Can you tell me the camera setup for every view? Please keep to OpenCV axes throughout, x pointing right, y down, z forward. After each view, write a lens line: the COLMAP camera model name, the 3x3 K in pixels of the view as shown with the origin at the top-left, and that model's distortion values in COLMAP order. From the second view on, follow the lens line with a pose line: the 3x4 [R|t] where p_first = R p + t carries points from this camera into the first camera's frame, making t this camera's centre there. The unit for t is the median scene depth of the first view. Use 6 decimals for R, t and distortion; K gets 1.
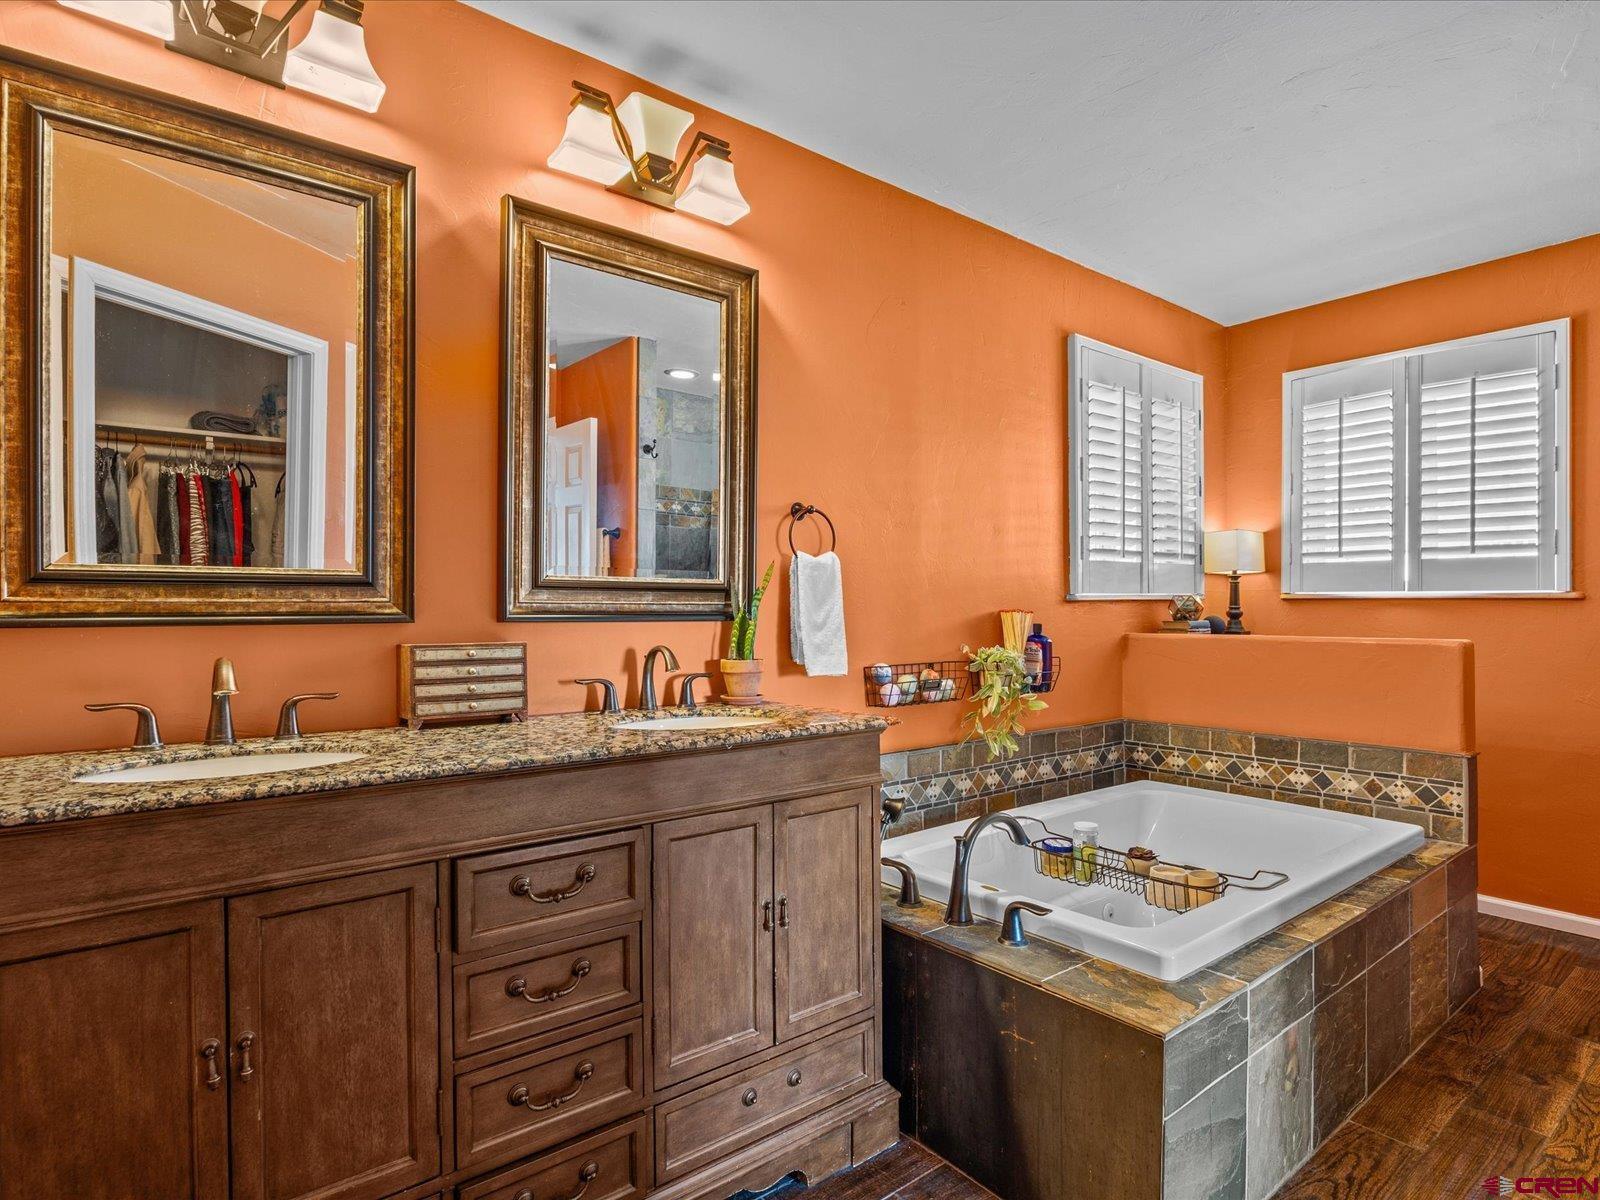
lens RADIAL K [[857.9, 0, 798.0], [0, 857.9, 606.0], [0, 0, 1]] dist [-0.016162, -0.001556]
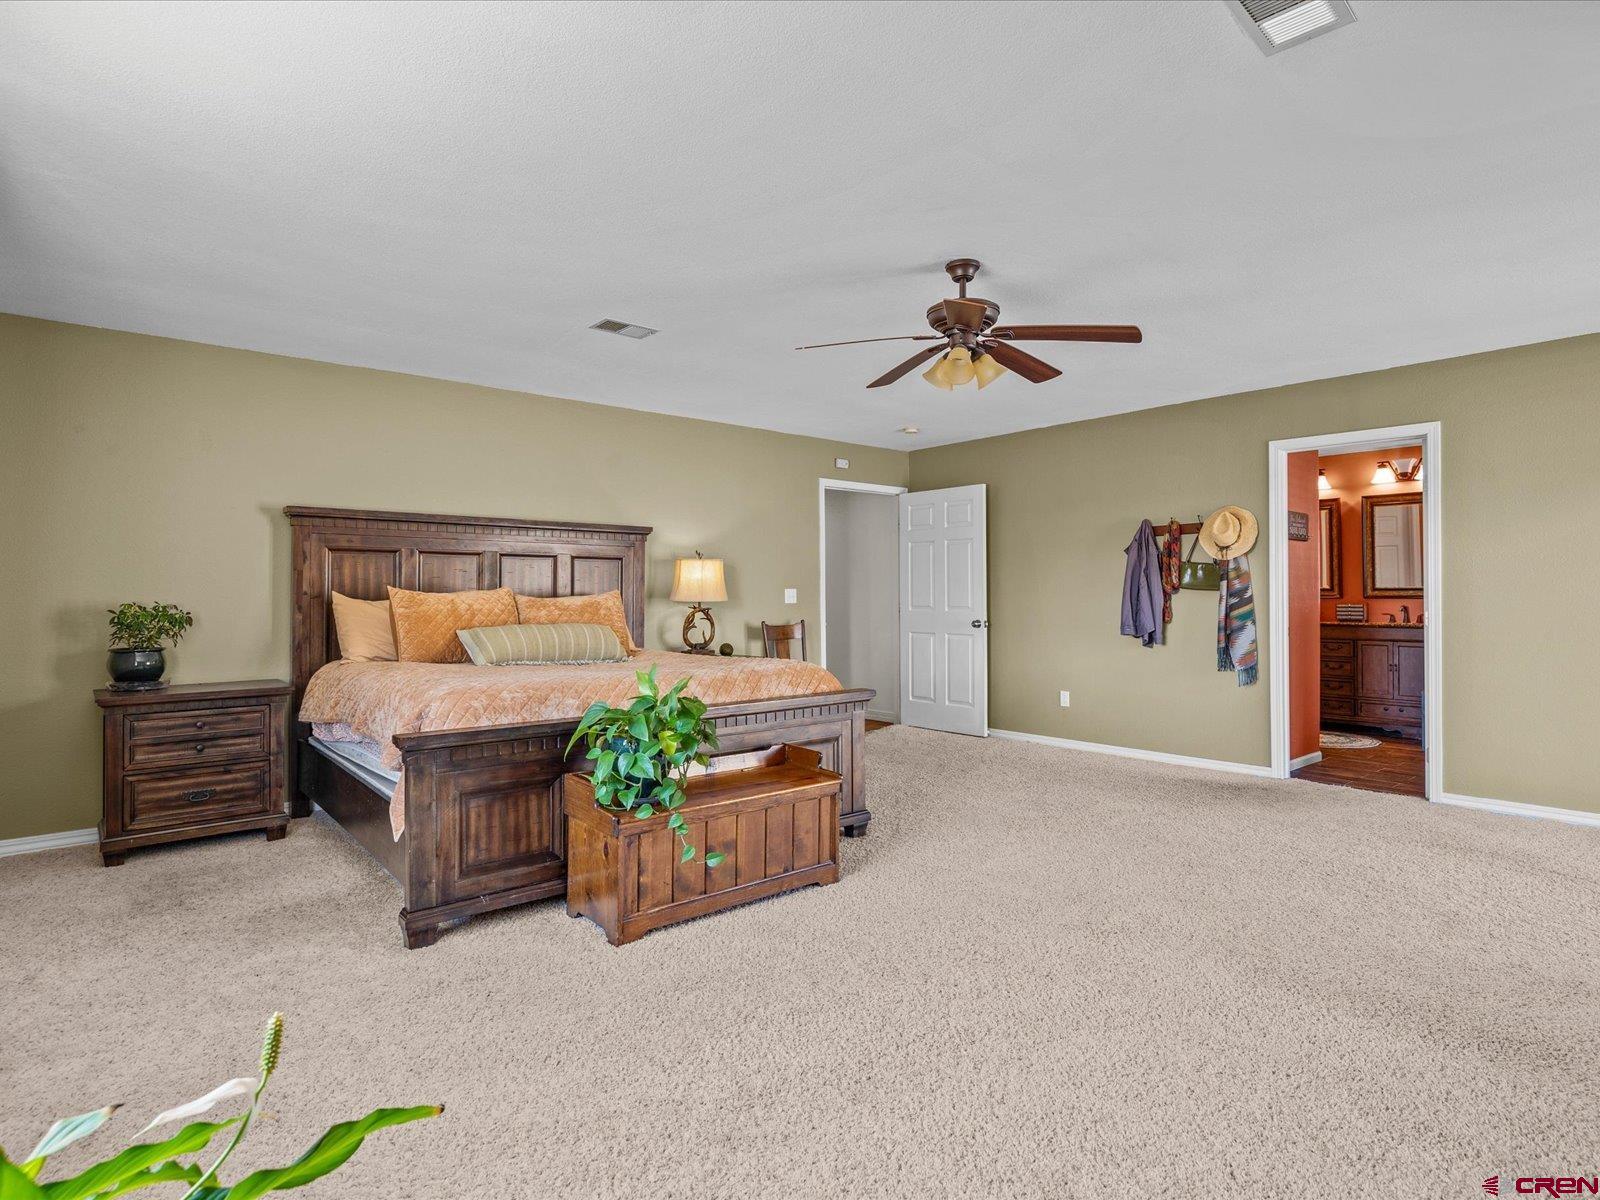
lens RADIAL K [[857.9, 0, 799.0], [0, 857.9, 596.5], [0, 0, 1]] dist [-0.016162, -0.001556]
pose [[0.017253, -0.003453, -0.999845, 3.791577], [0.004233, 0.999985, -0.003380, 0.011437], [0.999842, -0.004174, 0.017268, -1.833165]]
